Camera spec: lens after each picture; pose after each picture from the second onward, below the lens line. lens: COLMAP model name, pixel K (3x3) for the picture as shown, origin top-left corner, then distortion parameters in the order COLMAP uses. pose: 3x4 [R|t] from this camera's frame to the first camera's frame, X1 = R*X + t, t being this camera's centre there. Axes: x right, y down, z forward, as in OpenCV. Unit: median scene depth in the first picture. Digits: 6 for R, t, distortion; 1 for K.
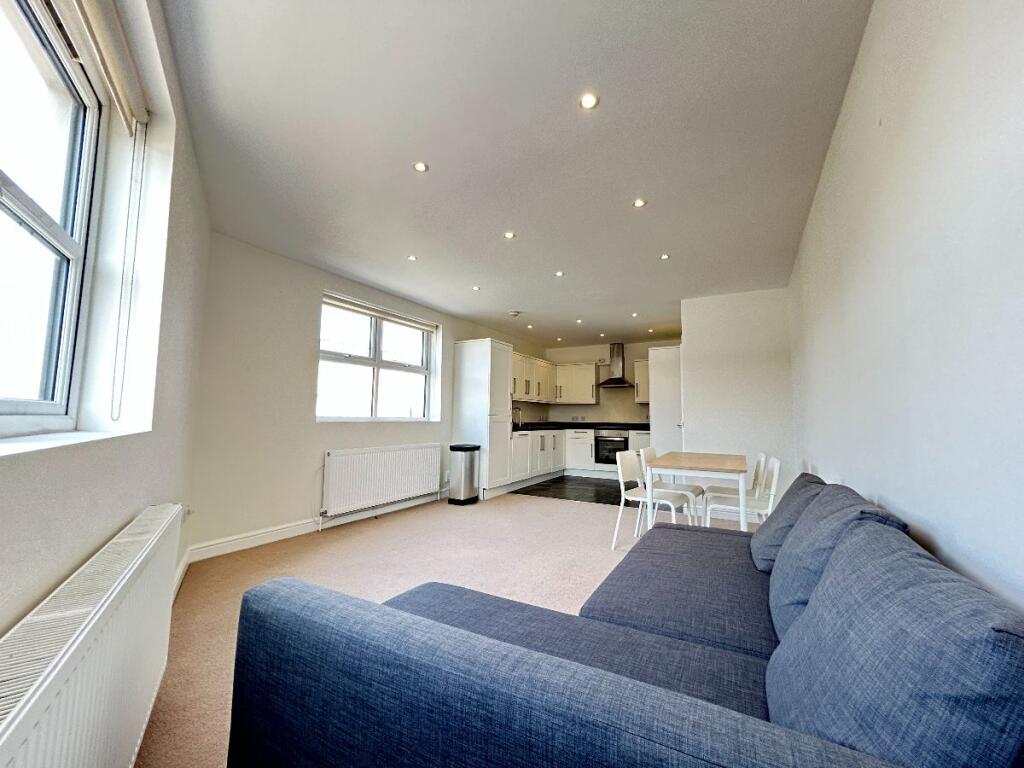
lens RADIAL K [[411.3, 0, 512.0], [0, 411.3, 384.0], [0, 0, 1]] dist [0.000319, 0.000015]
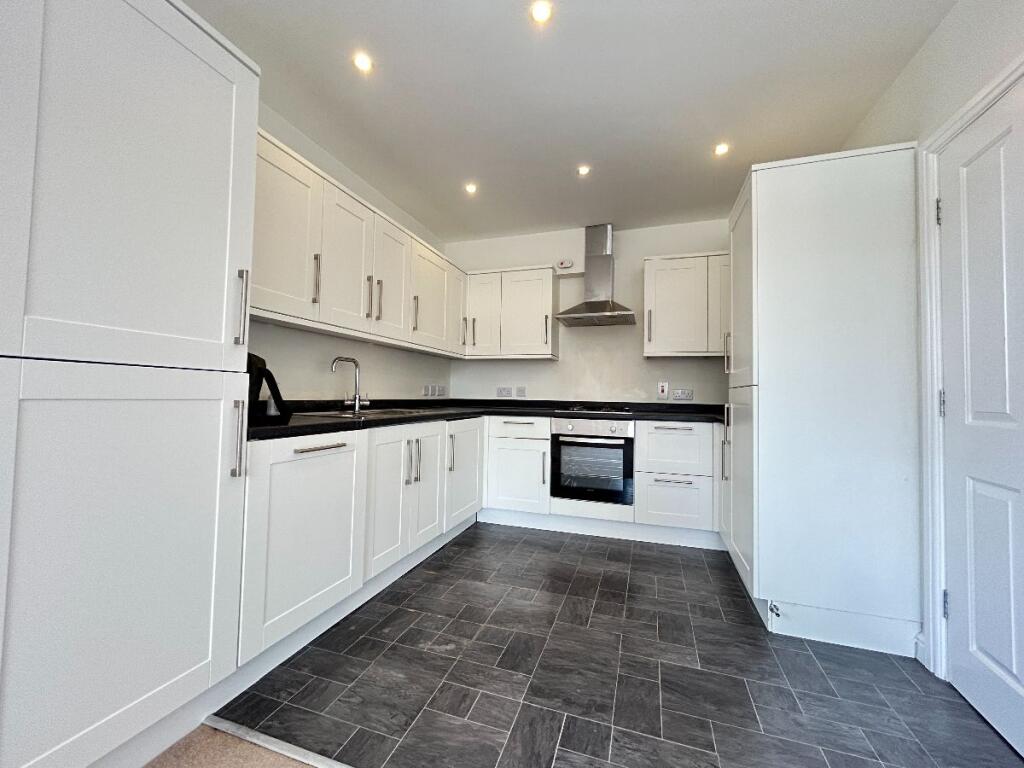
lens RADIAL K [[411.3, 0, 512.0], [0, 411.3, 384.0], [0, 0, 1]] dist [0.000319, 0.000015]
pose [[0.979847, 0.015623, 0.199138, 0.073854], [-0.026750, 0.998220, 0.053309, 0.053335], [-0.197950, -0.057561, 0.978521, 0.576846]]
